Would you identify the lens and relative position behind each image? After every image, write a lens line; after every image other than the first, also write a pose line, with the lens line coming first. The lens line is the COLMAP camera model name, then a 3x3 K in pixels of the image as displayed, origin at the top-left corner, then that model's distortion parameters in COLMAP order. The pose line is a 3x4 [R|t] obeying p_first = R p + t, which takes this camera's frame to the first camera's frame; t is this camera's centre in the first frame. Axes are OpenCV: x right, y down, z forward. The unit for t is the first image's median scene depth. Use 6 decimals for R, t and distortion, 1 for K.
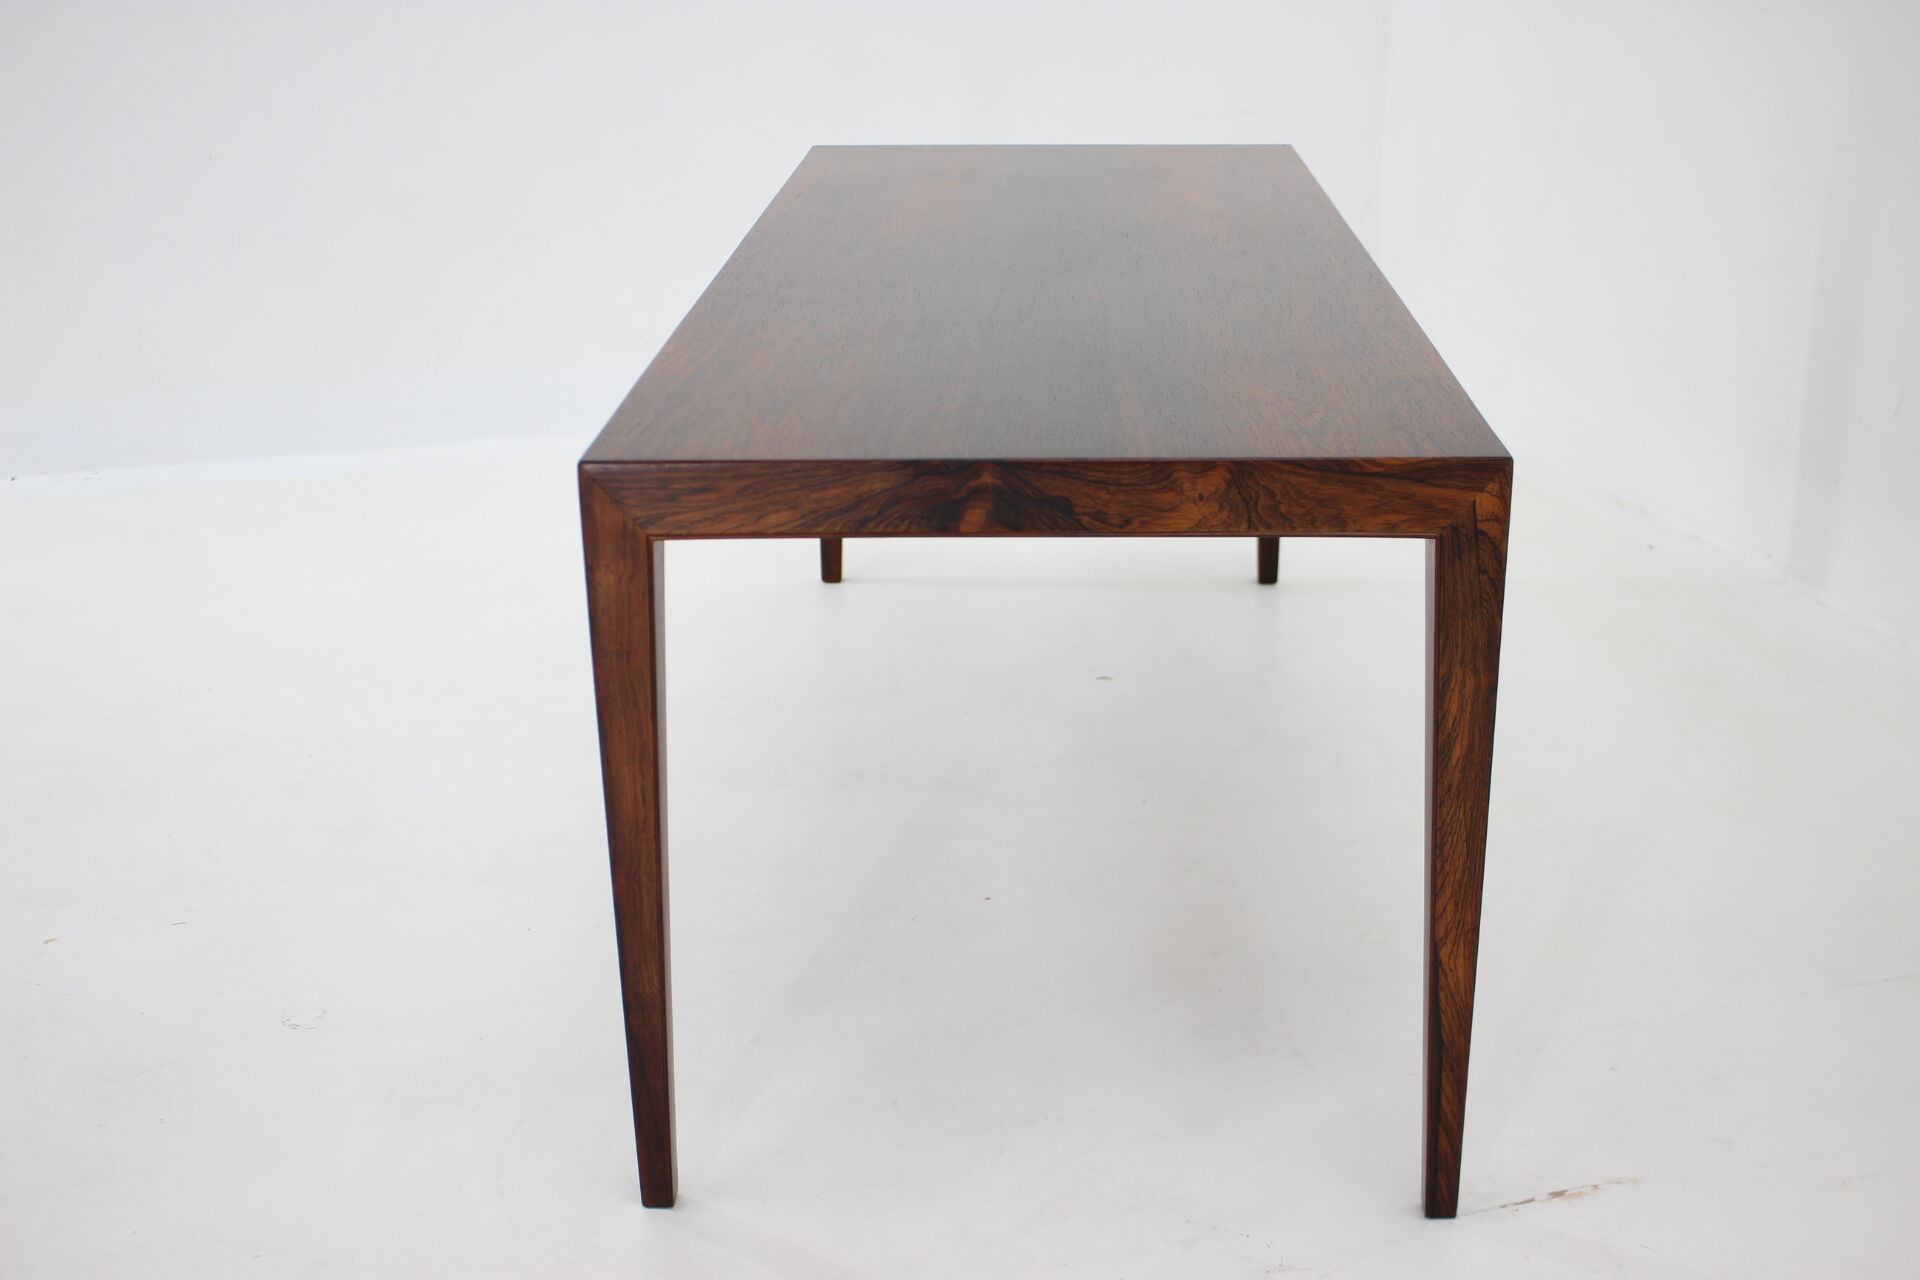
lens RADIAL K [[2396.7, 0, 960.3], [0, 2396.7, 640.3], [0, 0, 1]] dist [-0.081151, 0.000000]
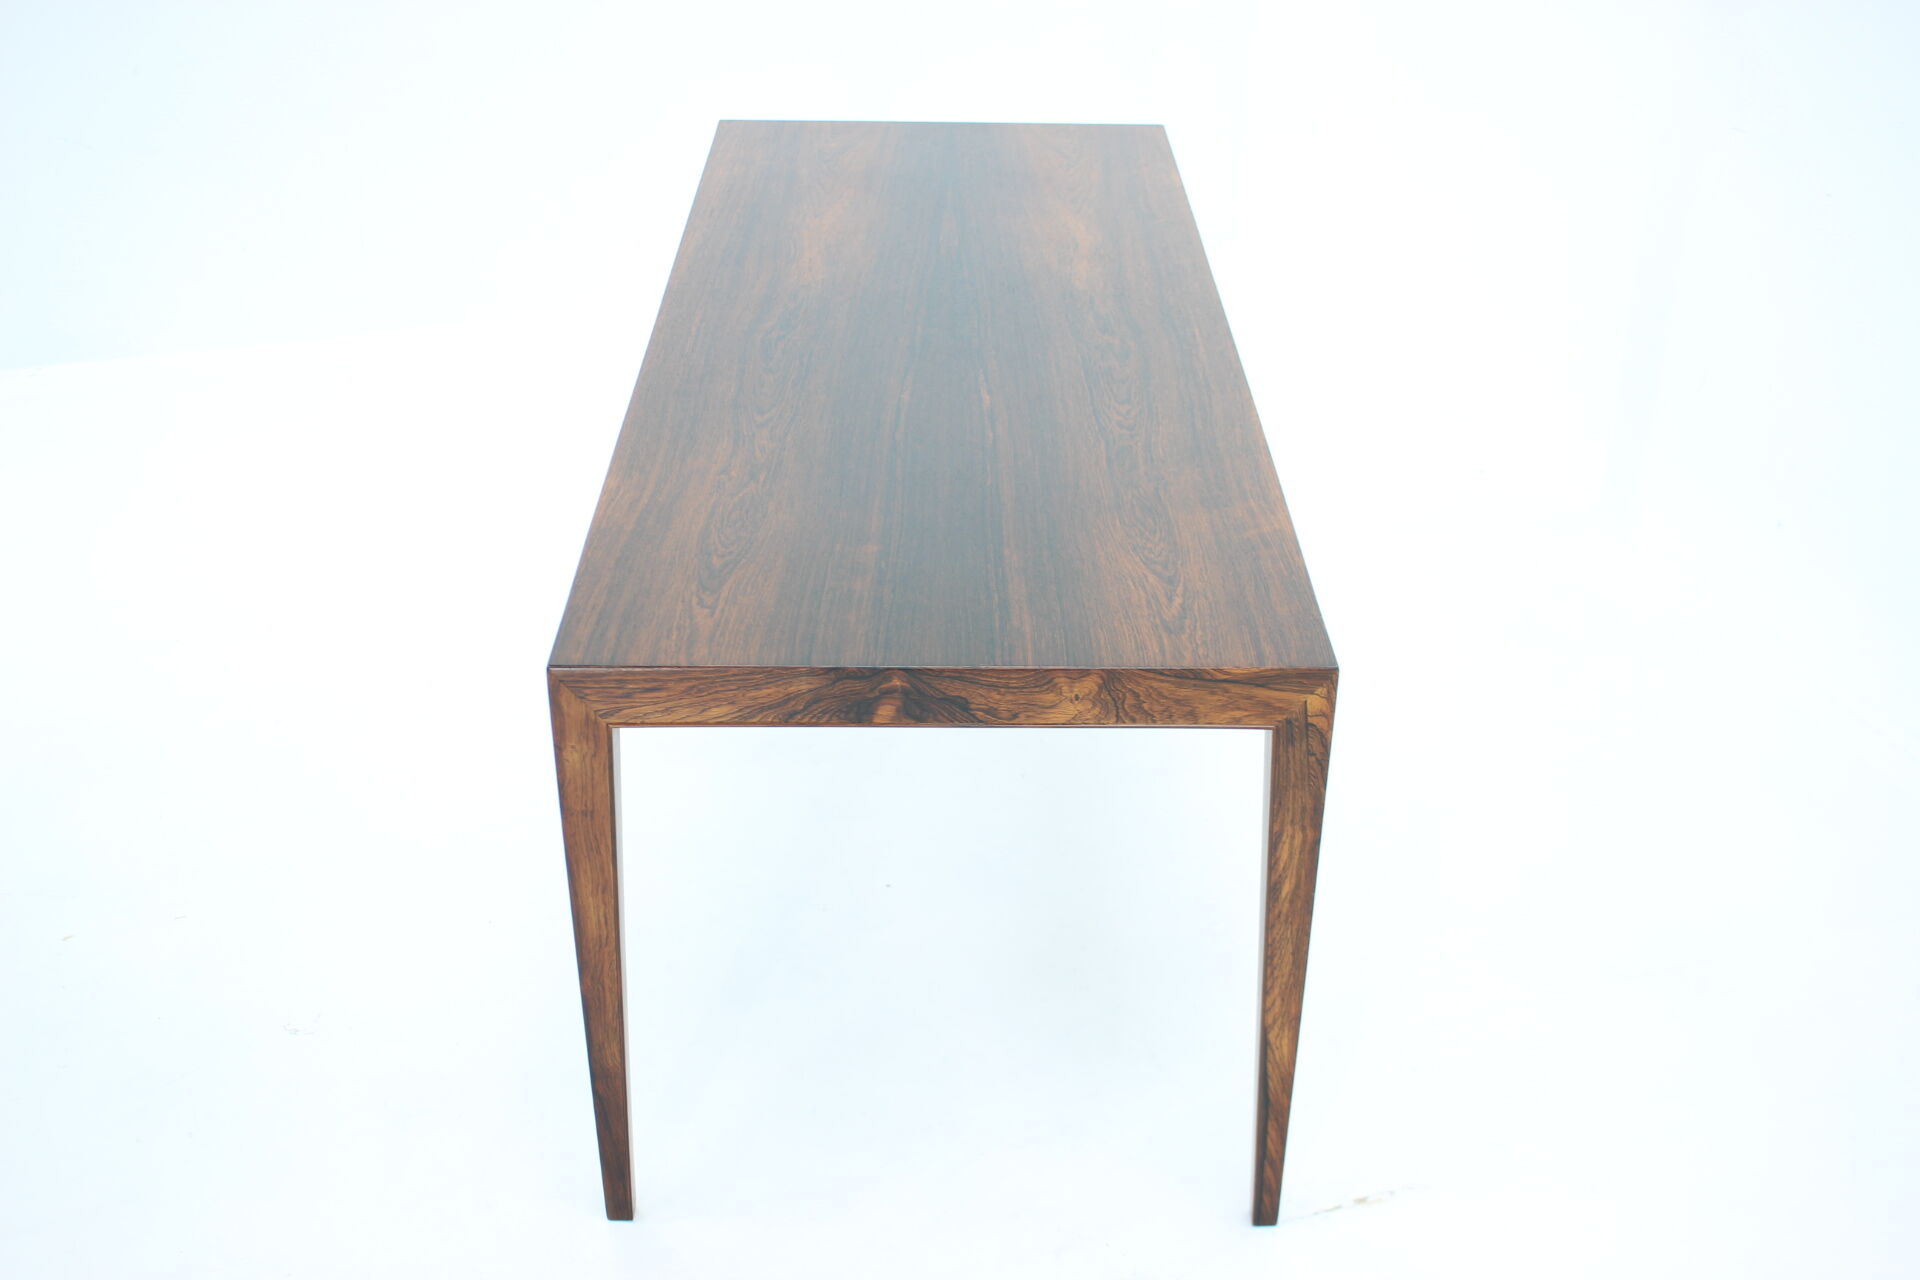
lens RADIAL K [[2343.5, 0, 958.7], [0, 2343.5, 638.9], [0, 0, 1]] dist [-0.094892, 0.000000]
pose [[0.998636, -0.003710, 0.052075, -0.017711], [-0.004740, 0.986908, 0.161213, -0.265733], [-0.051991, -0.161240, 0.985545, -0.131537]]
